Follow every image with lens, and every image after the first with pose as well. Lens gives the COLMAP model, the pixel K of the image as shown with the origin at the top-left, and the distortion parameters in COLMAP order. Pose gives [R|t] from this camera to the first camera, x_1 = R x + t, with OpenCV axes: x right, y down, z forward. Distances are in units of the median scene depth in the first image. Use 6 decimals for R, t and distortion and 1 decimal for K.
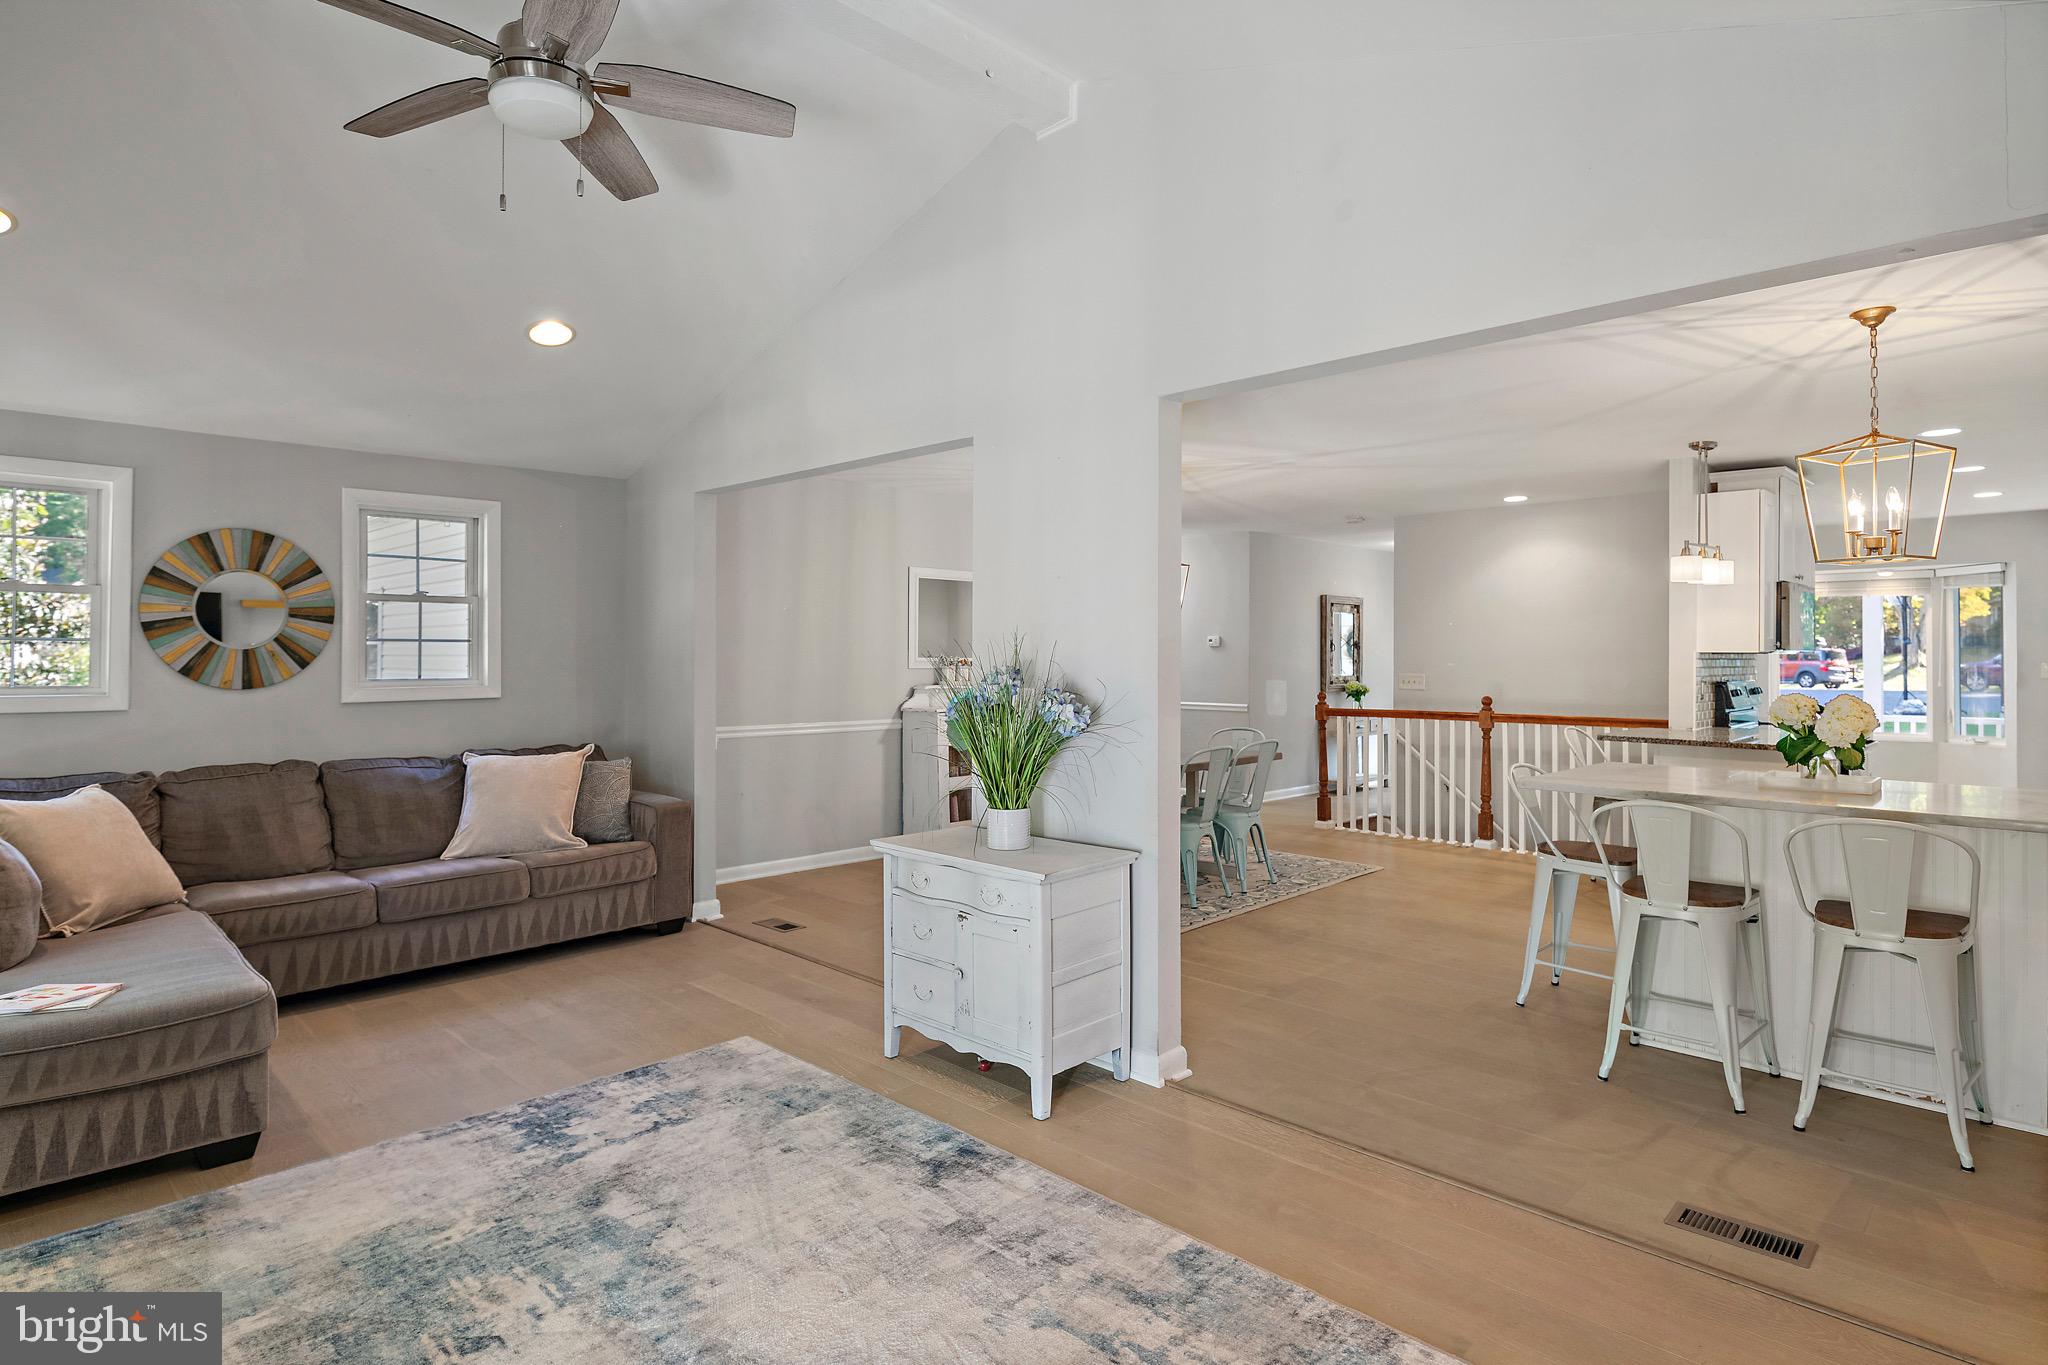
lens RADIAL K [[1087.7, 0, 1023.2], [0, 1087.7, 647.4], [0, 0, 1]] dist [0.000216, -0.002917]
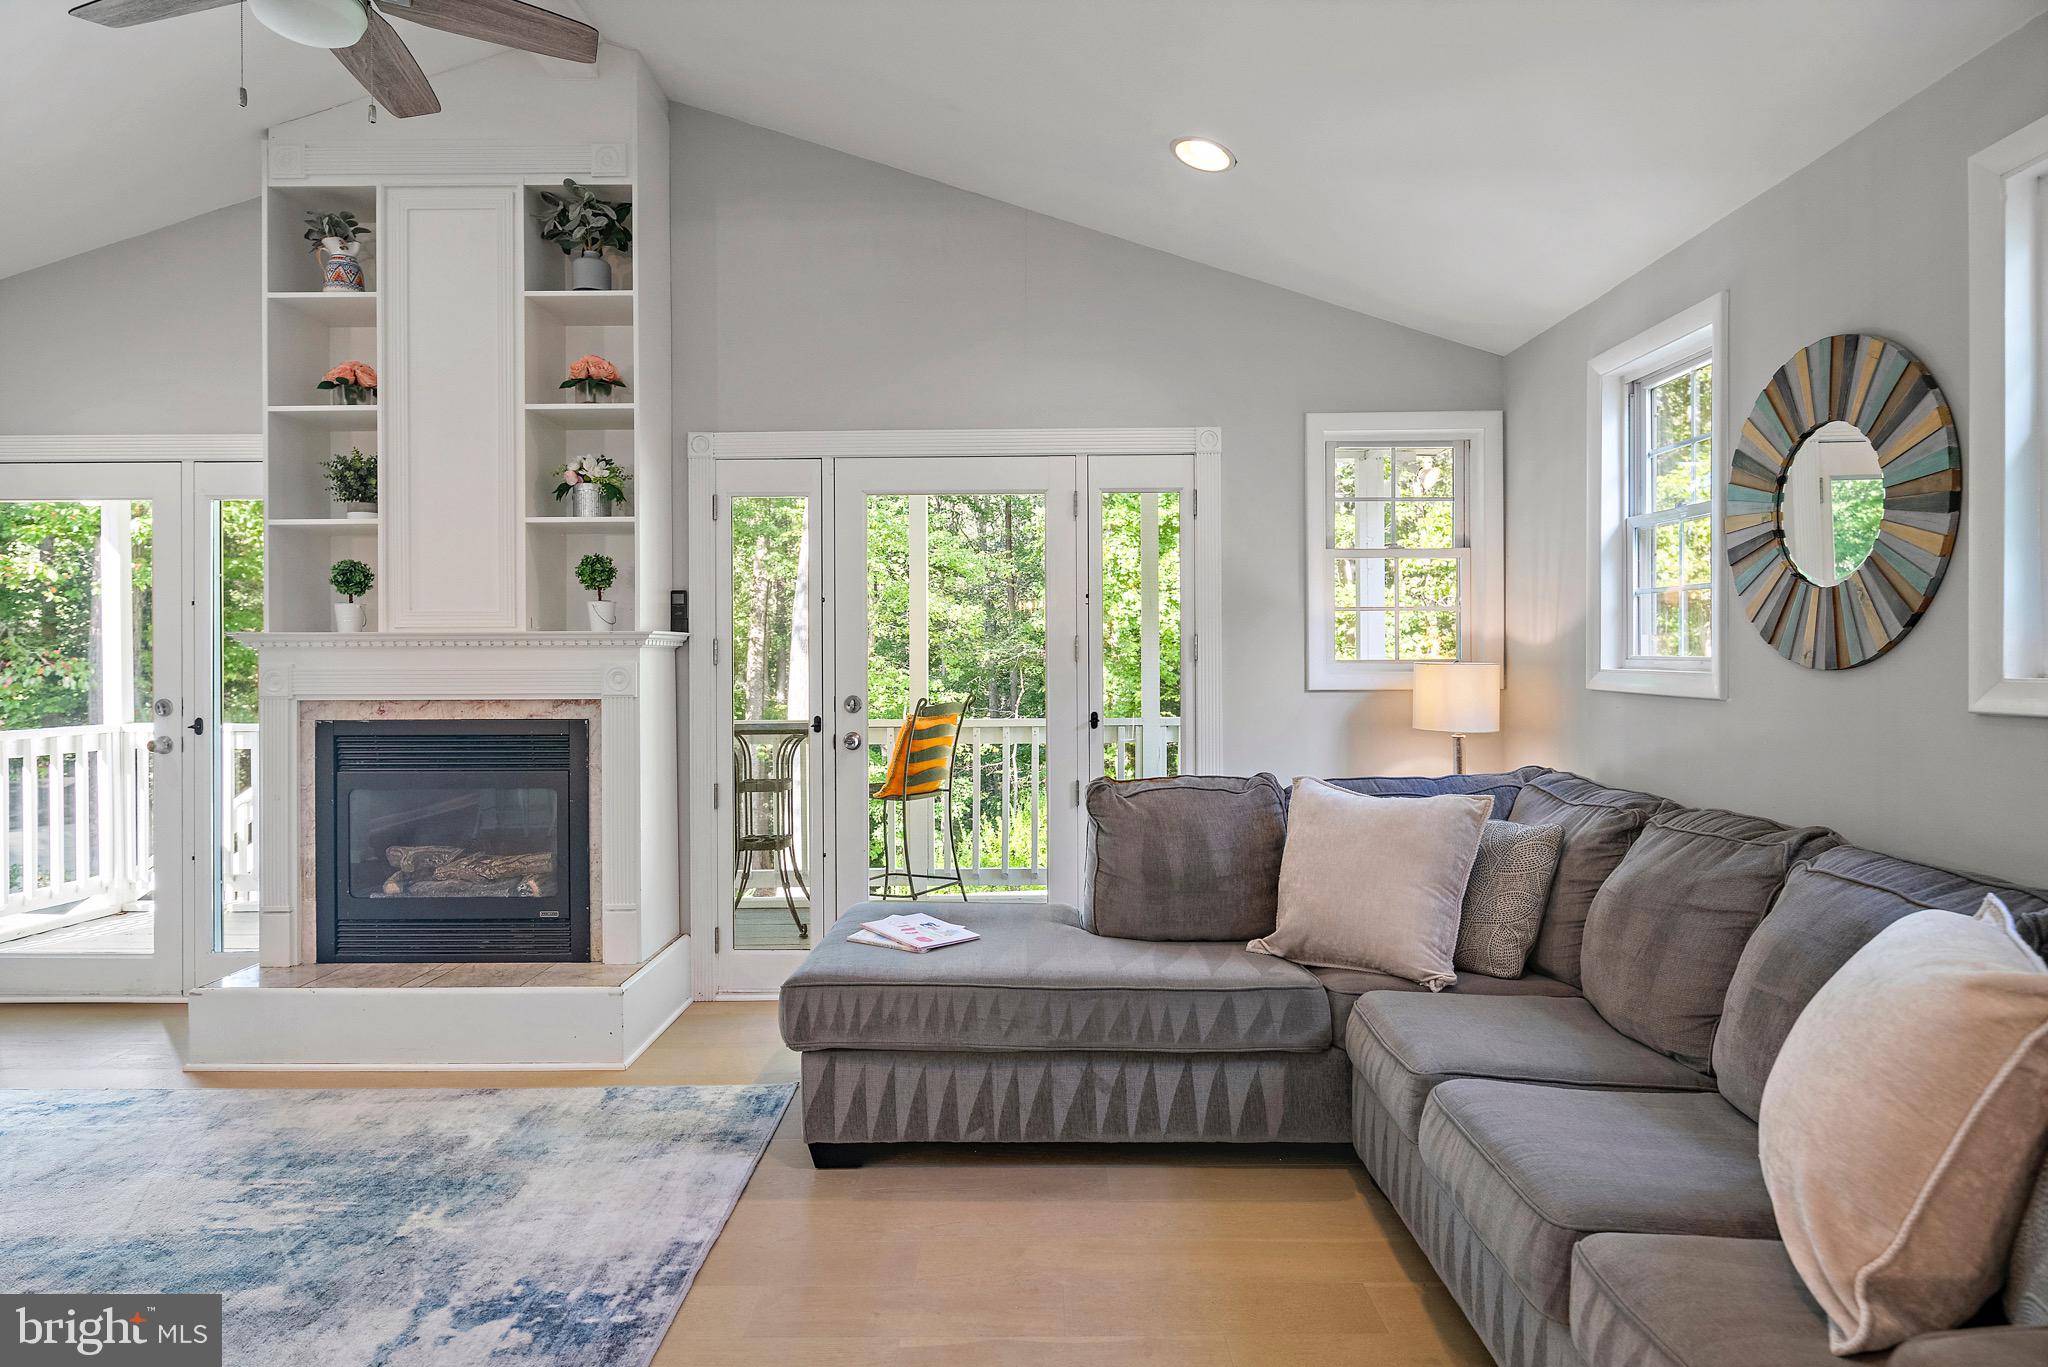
lens RADIAL K [[1155.9, 0, 1030.3], [0, 1155.9, 656.2], [0, 0, 1]] dist [0.003165, -0.003643]
pose [[-0.713329, 0.006027, -0.700803, -0.119516], [0.011077, 0.999935, -0.002675, 0.035026], [0.700741, -0.009671, -0.713350, 1.306828]]
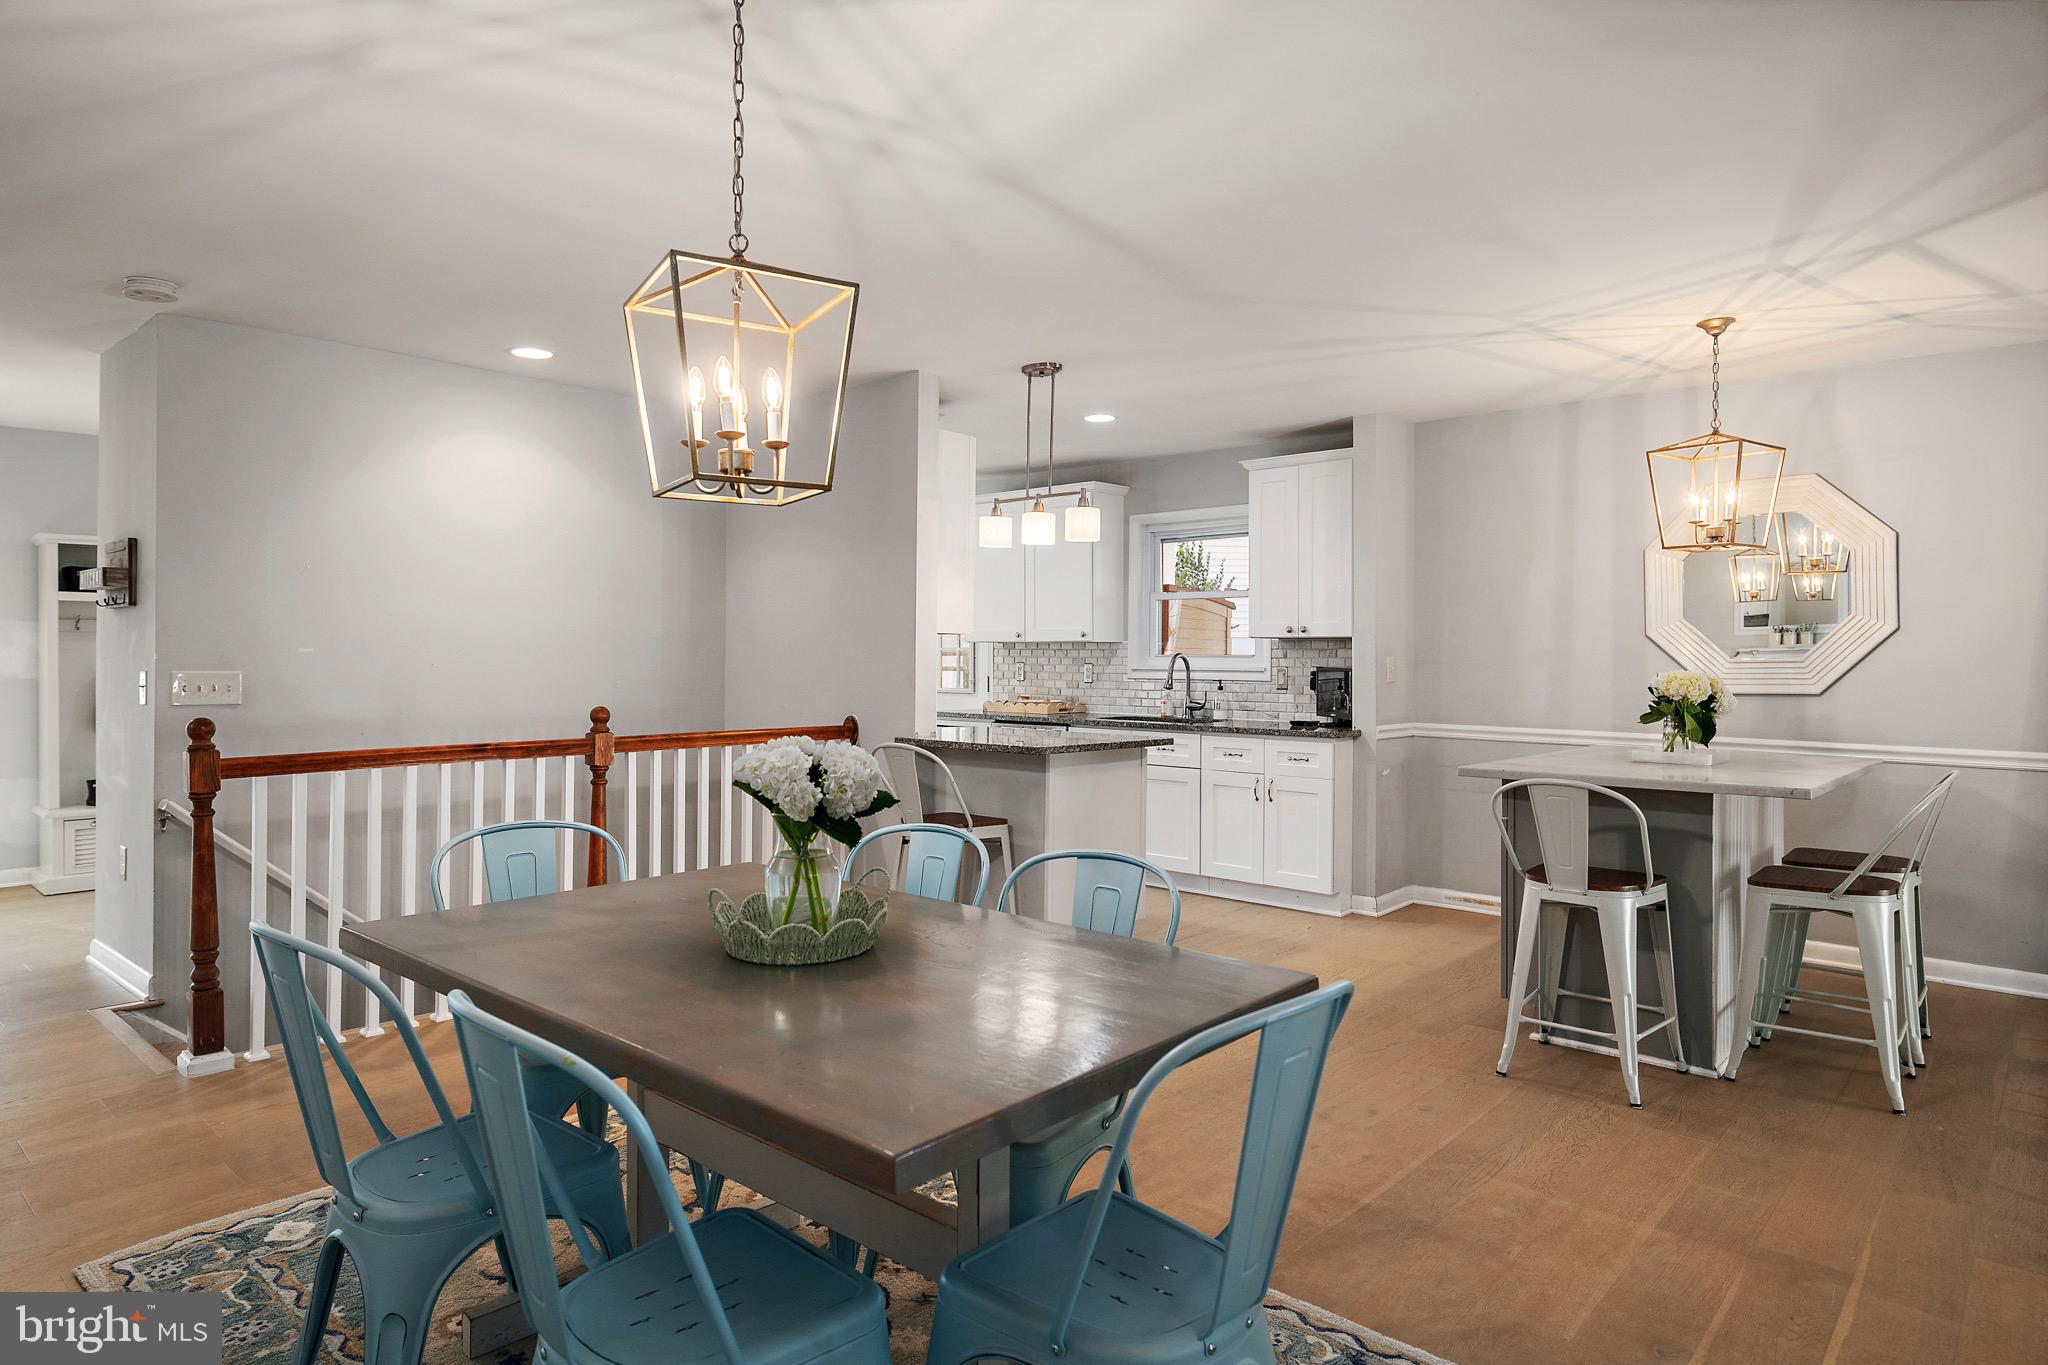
lens RADIAL K [[1180.8, 0, 1031.8], [0, 1180.8, 661.5], [0, 0, 1]] dist [0.005052, -0.001808]
pose [[-0.053313, -0.002246, 0.998575, -0.319643], [-0.010933, 0.999939, 0.001666, 0.034281], [-0.998518, -0.010829, -0.053334, 1.478896]]
